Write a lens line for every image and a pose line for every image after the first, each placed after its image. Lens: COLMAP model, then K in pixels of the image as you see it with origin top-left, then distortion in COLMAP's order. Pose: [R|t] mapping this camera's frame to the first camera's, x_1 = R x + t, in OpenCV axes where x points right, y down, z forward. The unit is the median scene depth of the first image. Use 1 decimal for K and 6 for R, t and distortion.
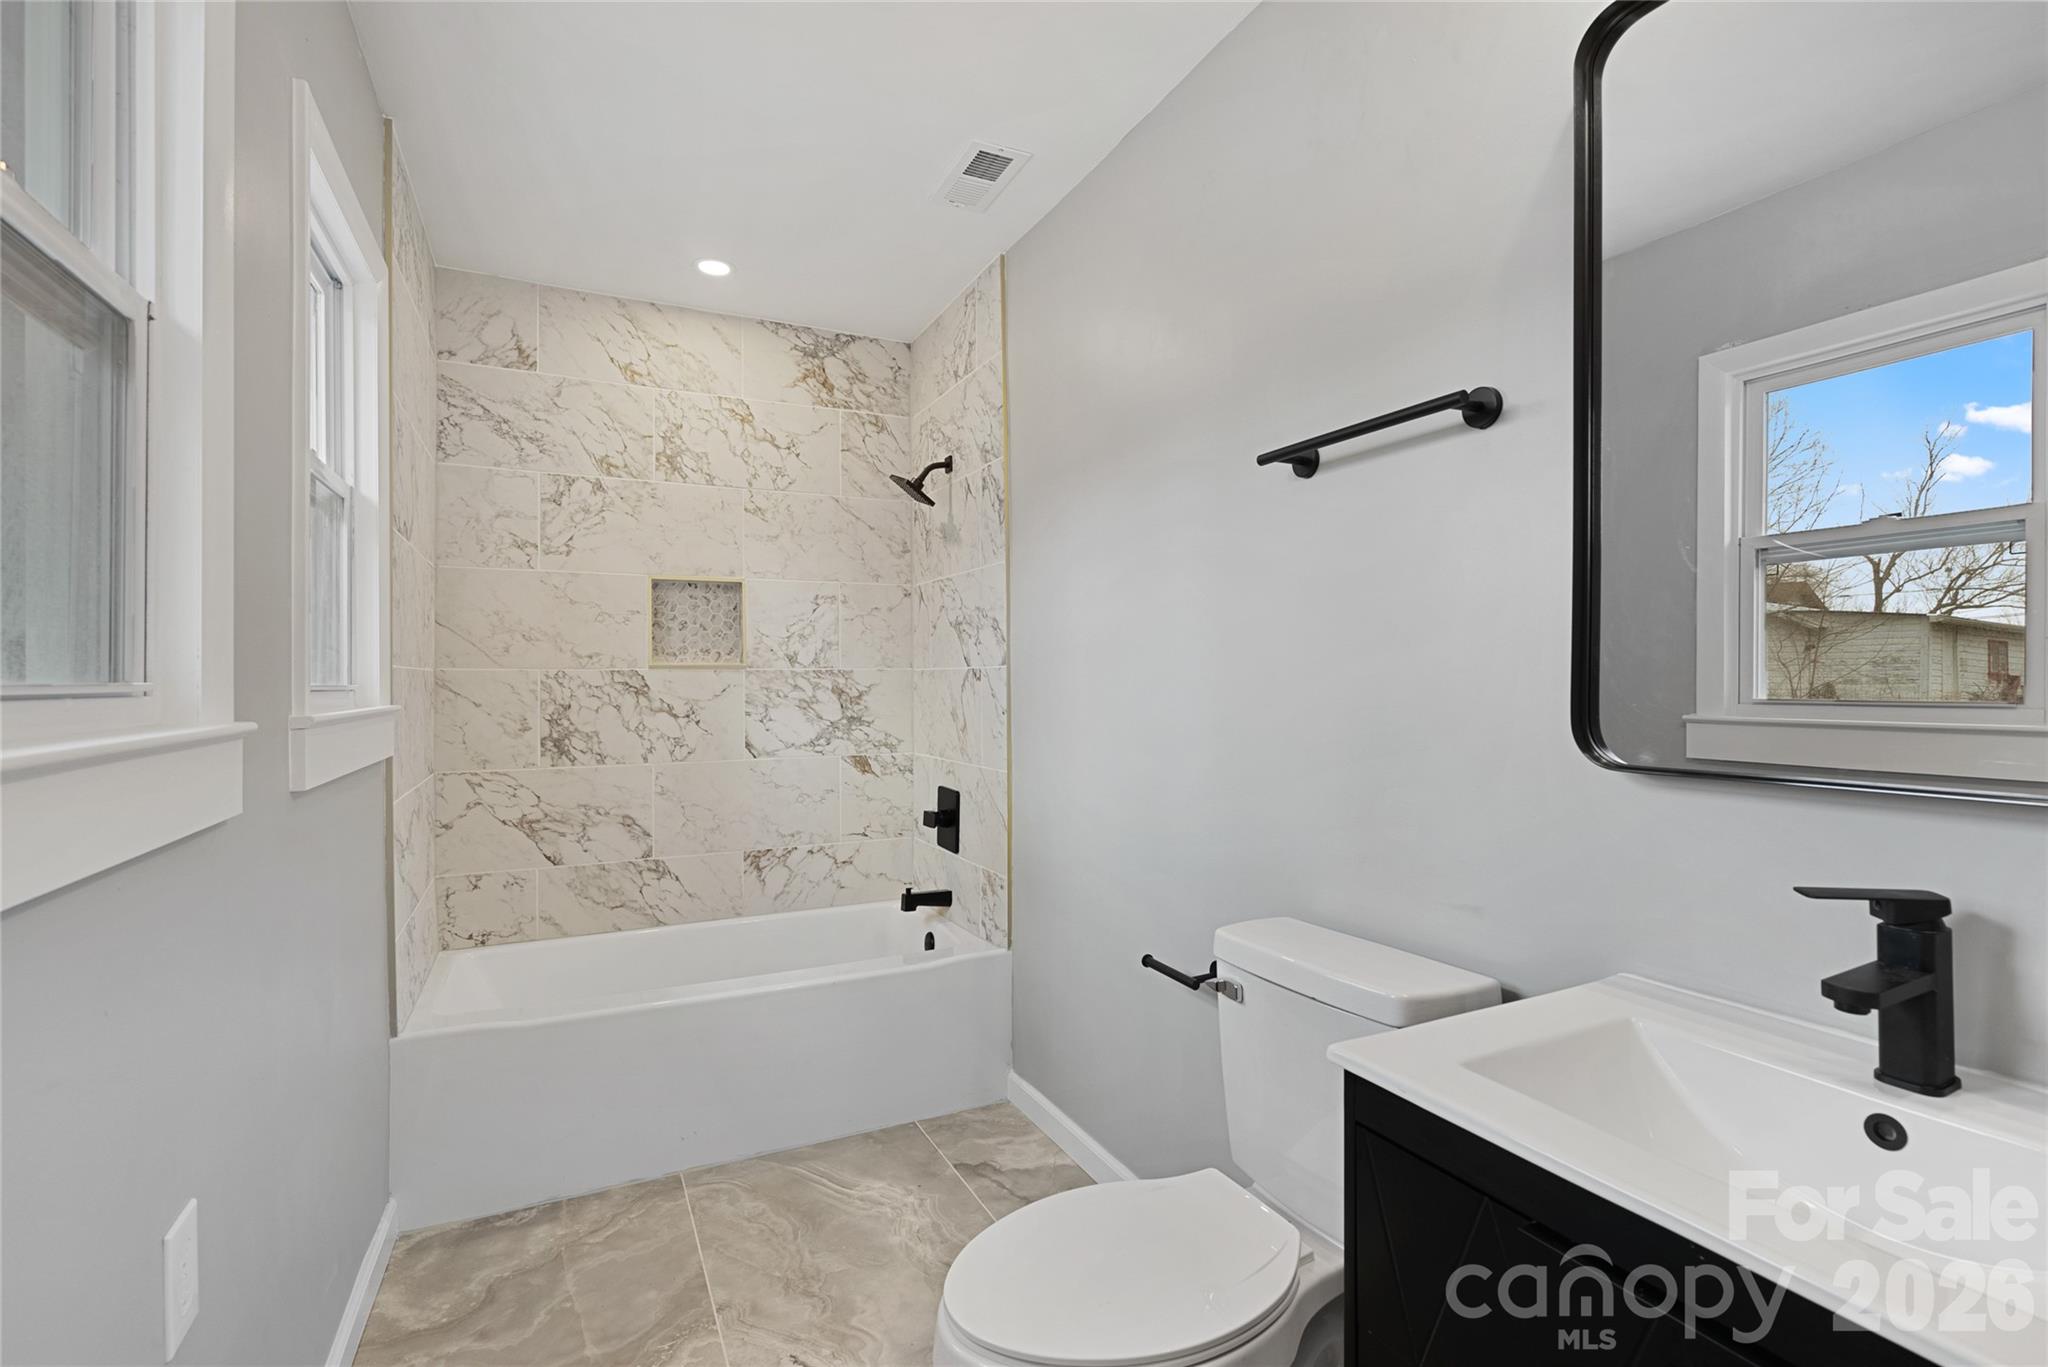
lens RADIAL K [[930.7, 0, 1020.9], [0, 930.7, 683.8], [0, 0, 1]] dist [-0.002243, 0.000955]
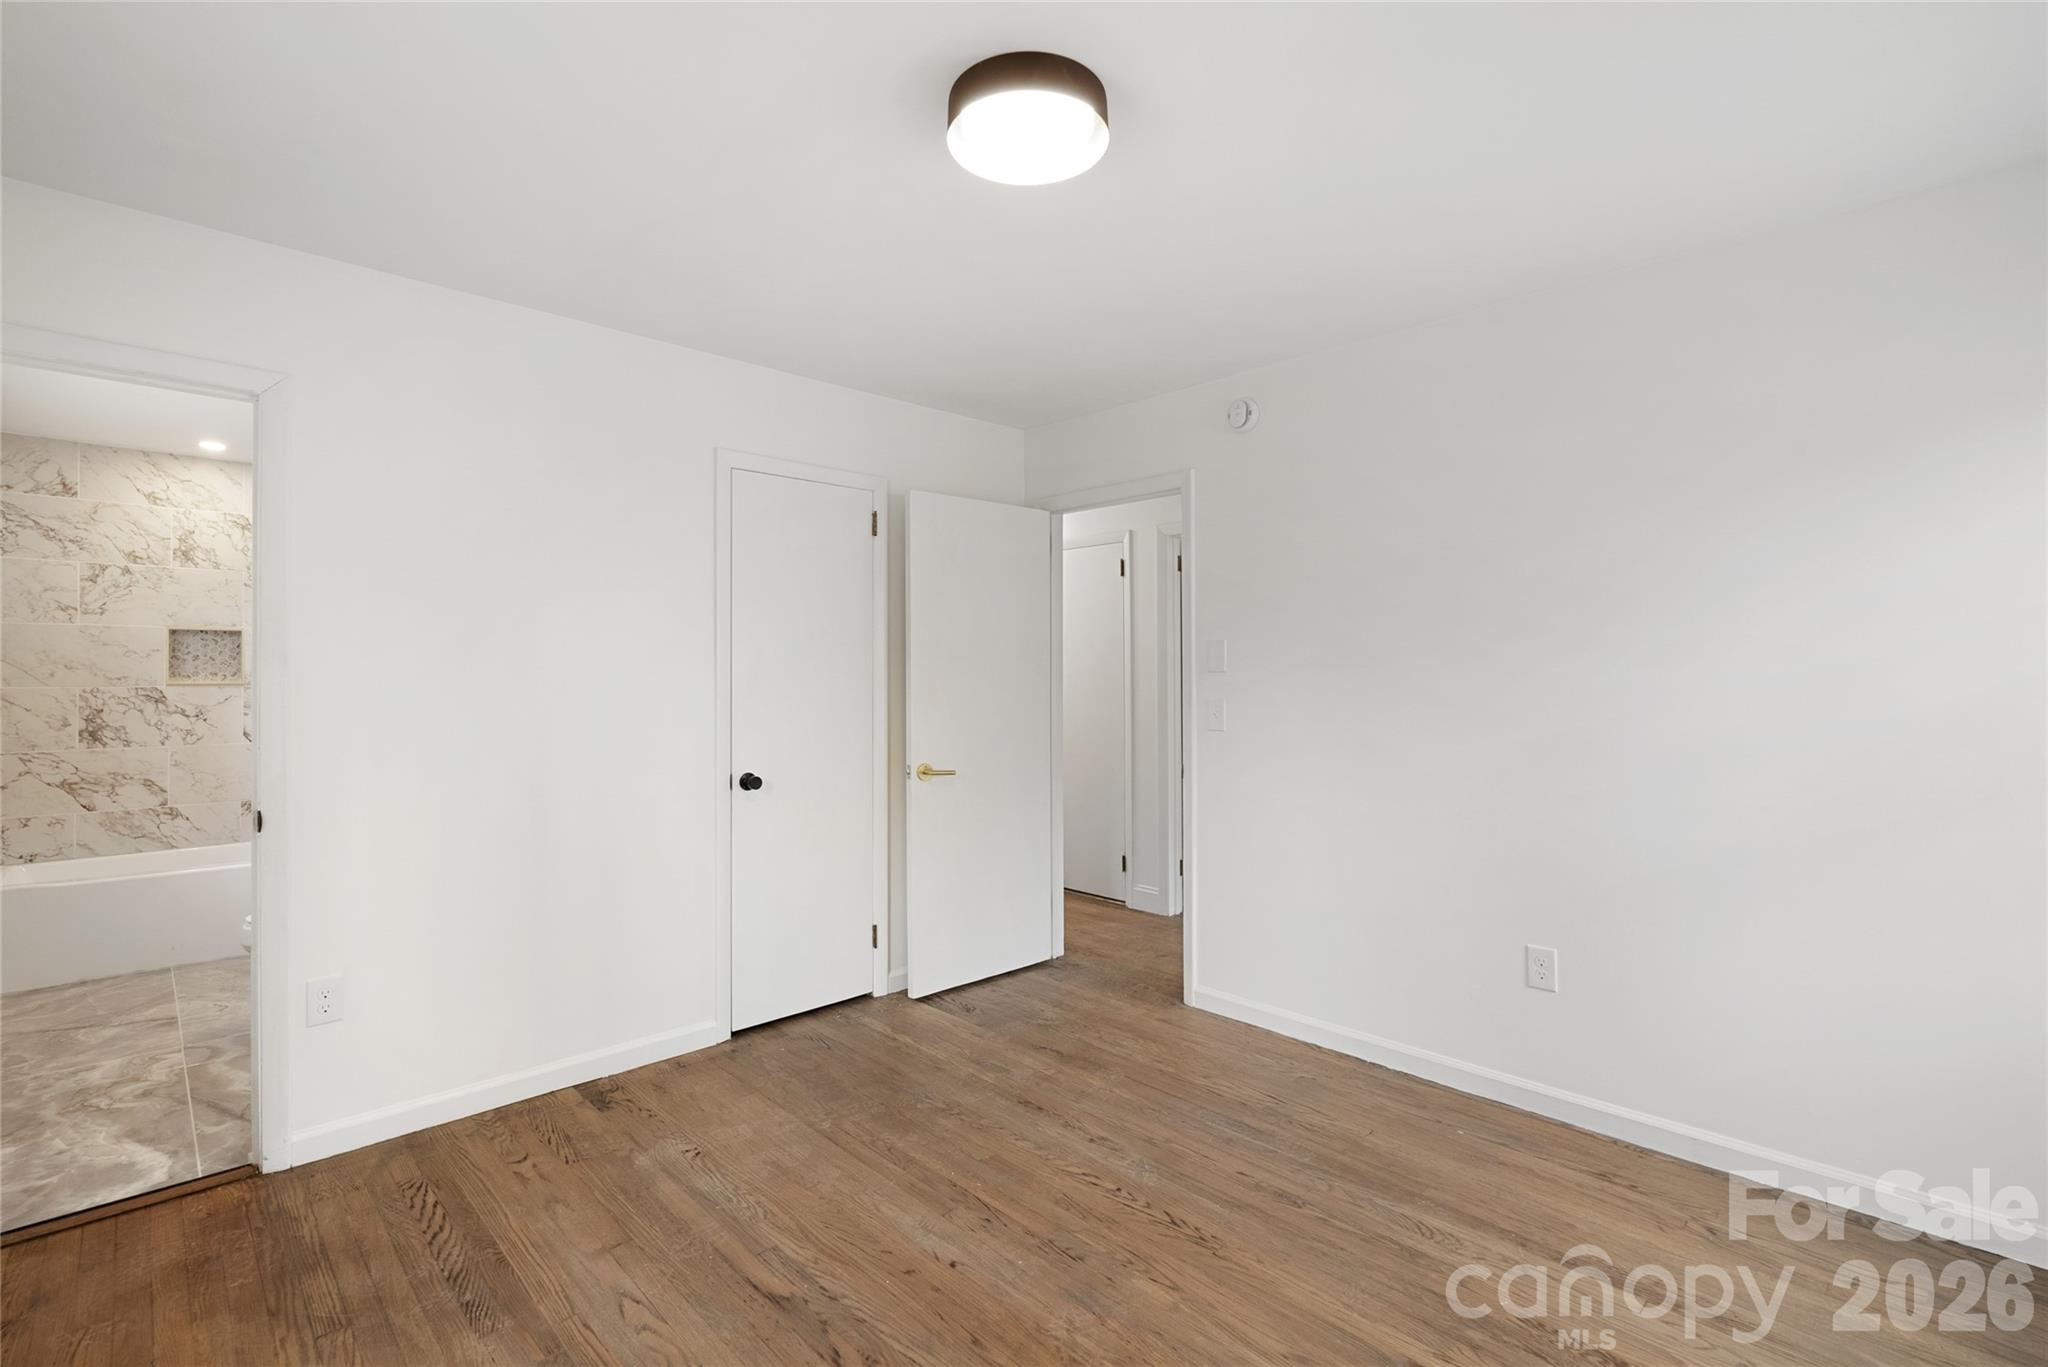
lens RADIAL K [[930.7, 0, 1027.5], [0, 930.7, 675.1], [0, 0, 1]] dist [-0.002243, 0.000955]
pose [[0.955838, -0.001251, 0.293893, 0.543110], [0.005745, 0.999879, -0.014431, -0.003833], [-0.293839, 0.015483, 0.955730, -0.953587]]
